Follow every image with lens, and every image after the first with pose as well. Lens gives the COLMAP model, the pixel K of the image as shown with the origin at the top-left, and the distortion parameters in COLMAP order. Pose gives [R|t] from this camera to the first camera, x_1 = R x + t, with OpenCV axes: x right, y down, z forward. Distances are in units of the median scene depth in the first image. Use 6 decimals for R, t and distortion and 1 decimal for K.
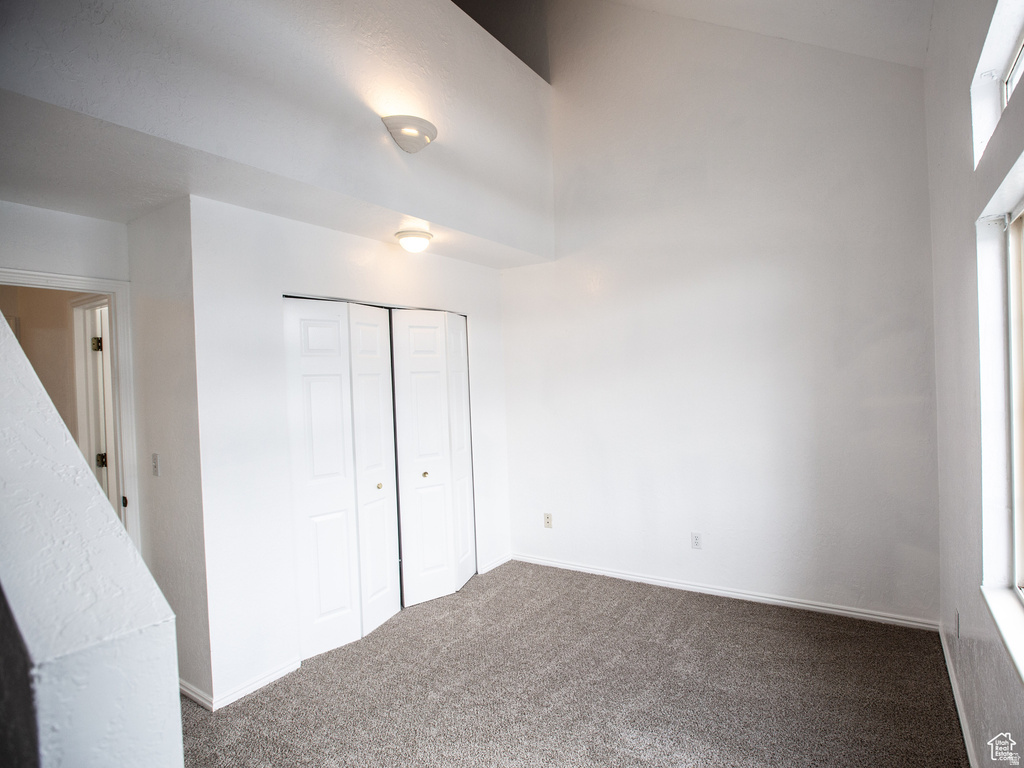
lens RADIAL K [[556.6, 0, 506.2], [0, 556.6, 391.5], [0, 0, 1]] dist [-0.016755, 0.012615]
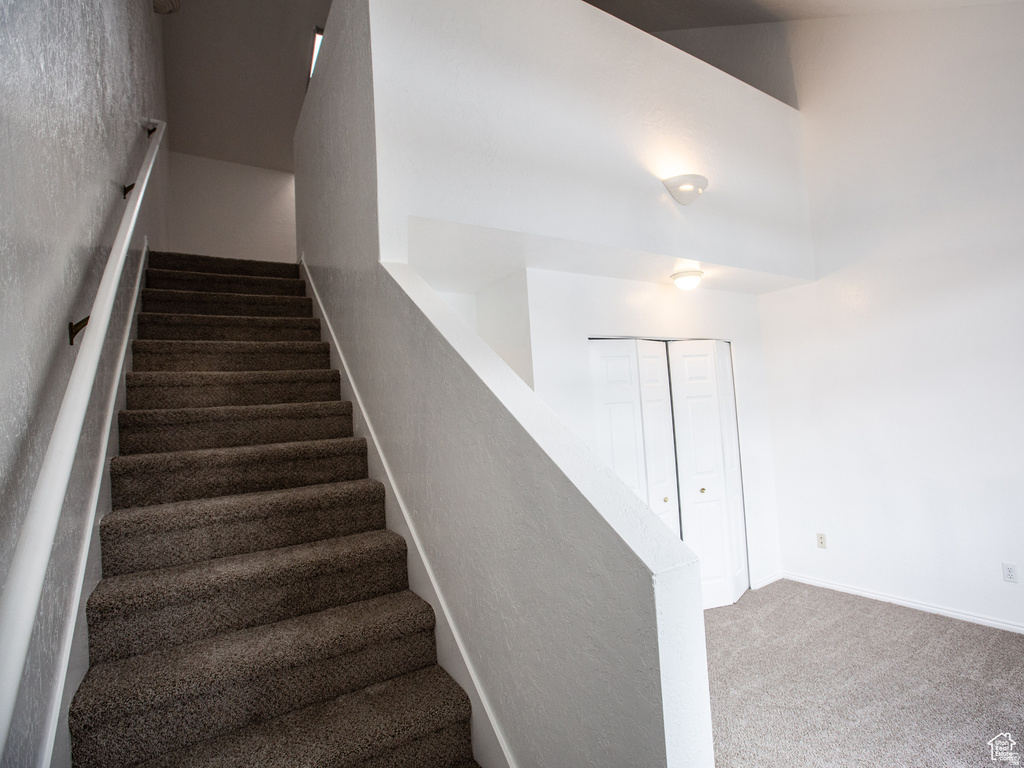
lens RADIAL K [[556.6, 0, 506.2], [0, 556.6, 391.5], [0, 0, 1]] dist [-0.016755, 0.012615]
pose [[0.936564, -0.043130, -0.347833, -0.119313], [0.027970, 0.998432, -0.048490, -0.001641], [0.349379, 0.035685, 0.936302, -0.160555]]
